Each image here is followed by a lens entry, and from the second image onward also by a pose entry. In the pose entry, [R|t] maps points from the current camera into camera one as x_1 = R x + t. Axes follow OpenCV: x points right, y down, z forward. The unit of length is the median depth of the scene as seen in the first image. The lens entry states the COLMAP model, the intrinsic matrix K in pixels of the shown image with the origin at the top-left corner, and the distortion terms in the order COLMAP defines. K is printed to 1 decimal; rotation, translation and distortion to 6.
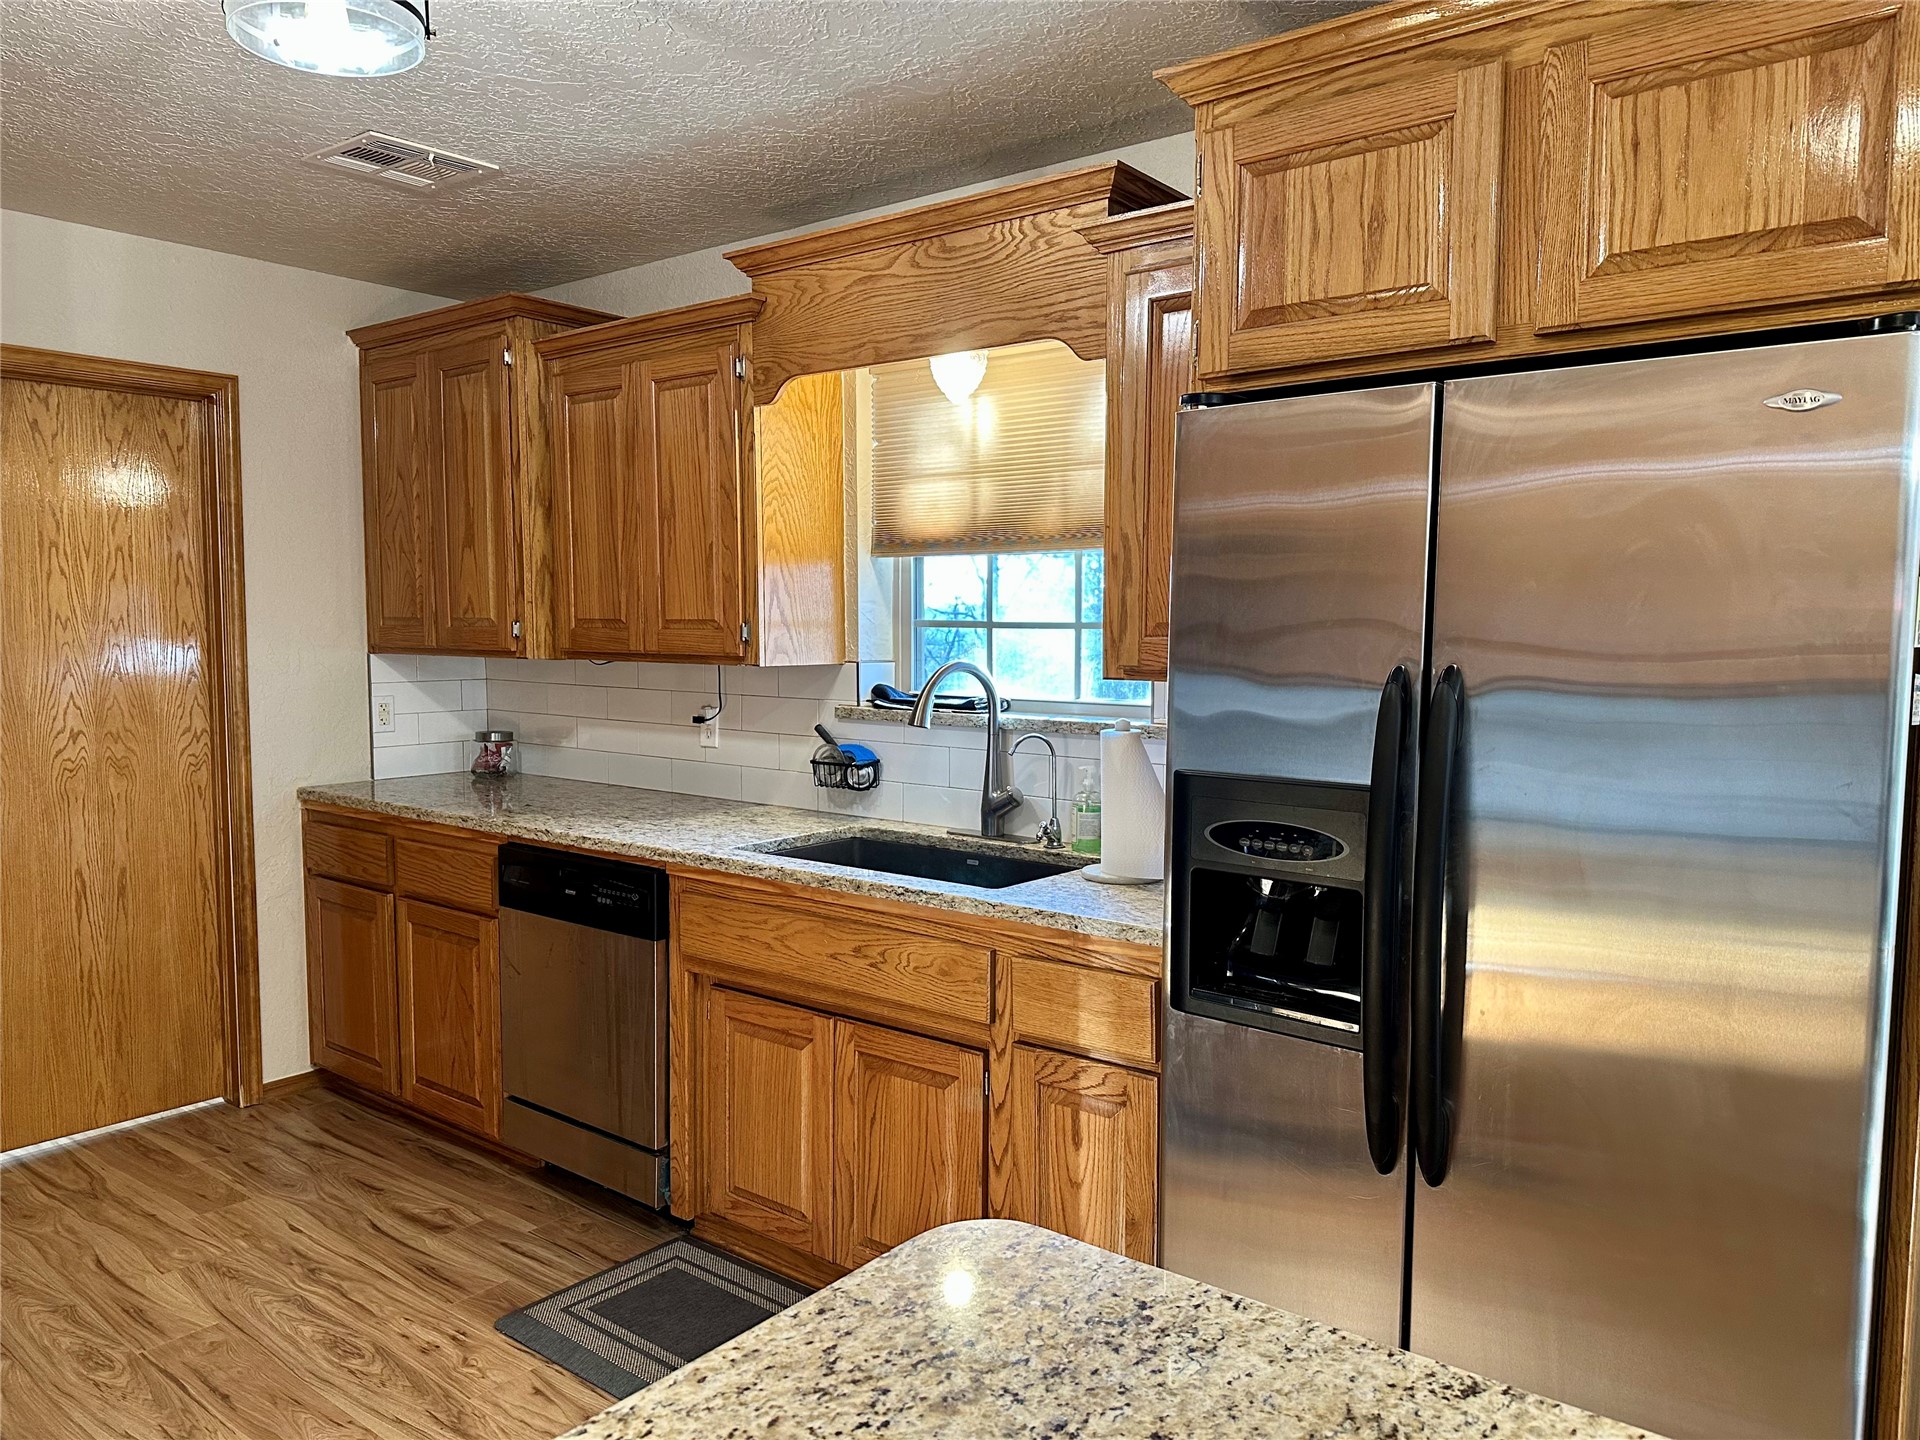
lens RADIAL K [[1344.7, 0, 955.7], [0, 1344.7, 726.0], [0, 0, 1]] dist [-0.004778, -0.001753]
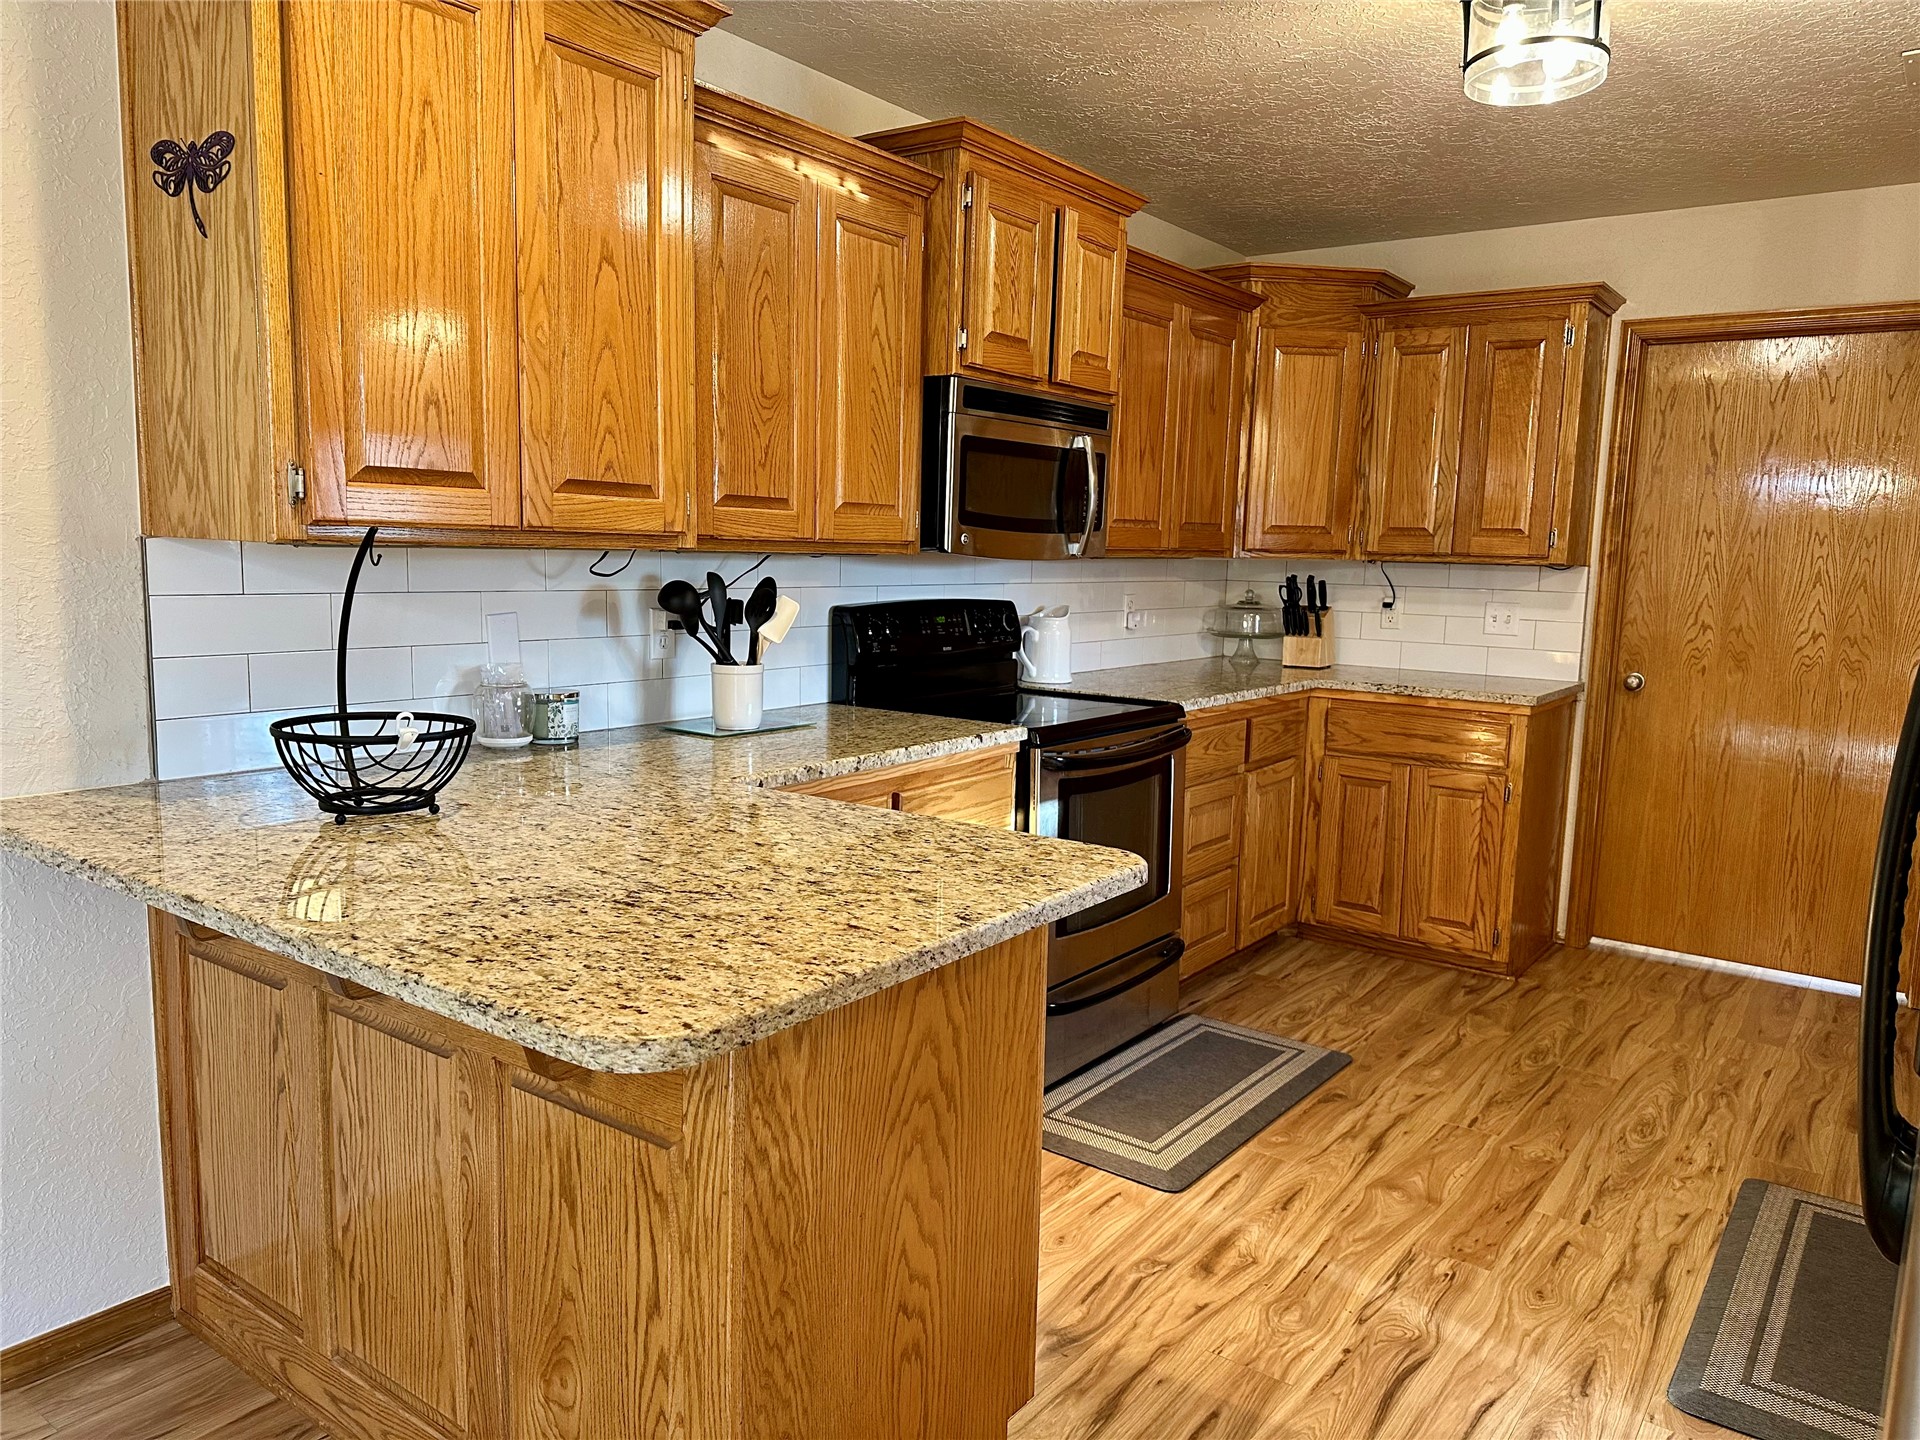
lens RADIAL K [[1344.7, 0, 955.2], [0, 1344.7, 716.8], [0, 0, 1]] dist [-0.004778, -0.001753]
pose [[0.024364, 0.127947, -0.991482, 0.498737], [-0.102178, 0.986901, 0.124845, 0.006780], [0.994468, 0.098266, 0.037118, 0.218293]]
